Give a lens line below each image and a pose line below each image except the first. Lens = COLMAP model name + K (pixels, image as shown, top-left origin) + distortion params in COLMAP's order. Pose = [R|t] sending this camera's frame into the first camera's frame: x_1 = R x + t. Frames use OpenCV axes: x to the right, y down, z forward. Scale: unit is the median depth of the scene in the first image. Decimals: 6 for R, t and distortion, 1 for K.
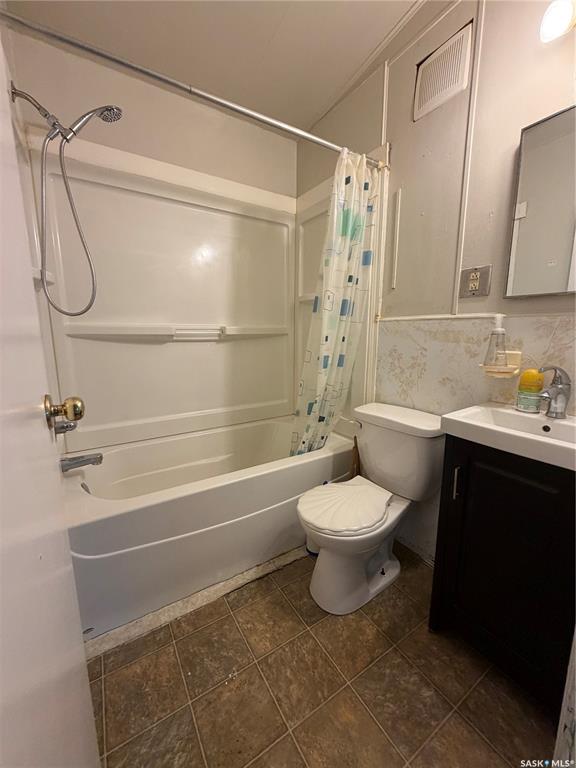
lens RADIAL K [[305.4, 0, 288.6], [0, 305.4, 387.9], [0, 0, 1]] dist [0.000694, 0.000397]
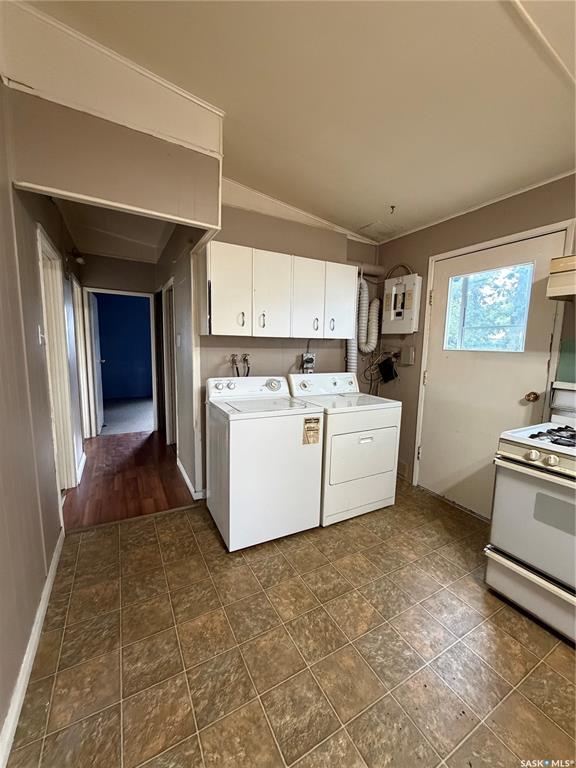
lens RADIAL K [[305.4, 0, 286.7], [0, 305.4, 383.2], [0, 0, 1]] dist [0.000694, 0.000397]
pose [[0.998146, 0.029011, -0.053513, -0.034786], [-0.031720, 0.998220, -0.050500, -0.082242], [0.051952, 0.052104, 0.997289, -0.302684]]
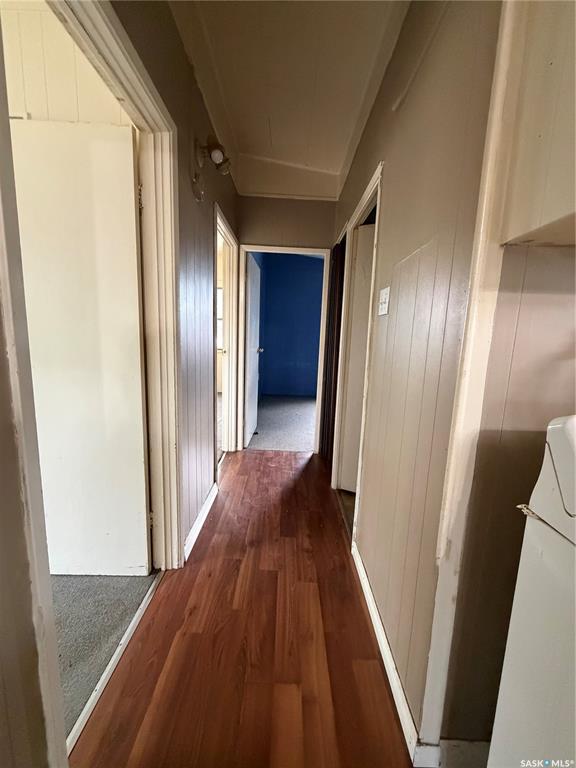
lens RADIAL K [[305.4, 0, 289.5], [0, 305.4, 383.3], [0, 0, 1]] dist [0.000694, 0.000397]
pose [[0.847612, 0.111059, -0.518864, -0.605229], [-0.131623, 0.991296, -0.002838, -0.166908], [0.514033, 0.070700, 0.854852, 0.767342]]
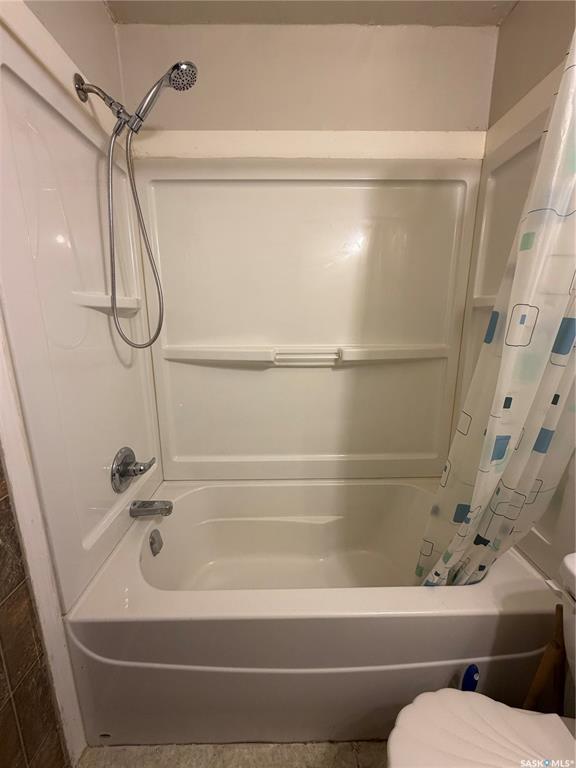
lens RADIAL K [[305.4, 0, 290.8], [0, 305.4, 385.0], [0, 0, 1]] dist [0.000694, 0.000397]
pose [[0.851803, 0.104329, -0.513369, 0.078167], [-0.088379, 0.994541, 0.055473, -0.186452], [0.516354, -0.001881, 0.856373, 0.421124]]
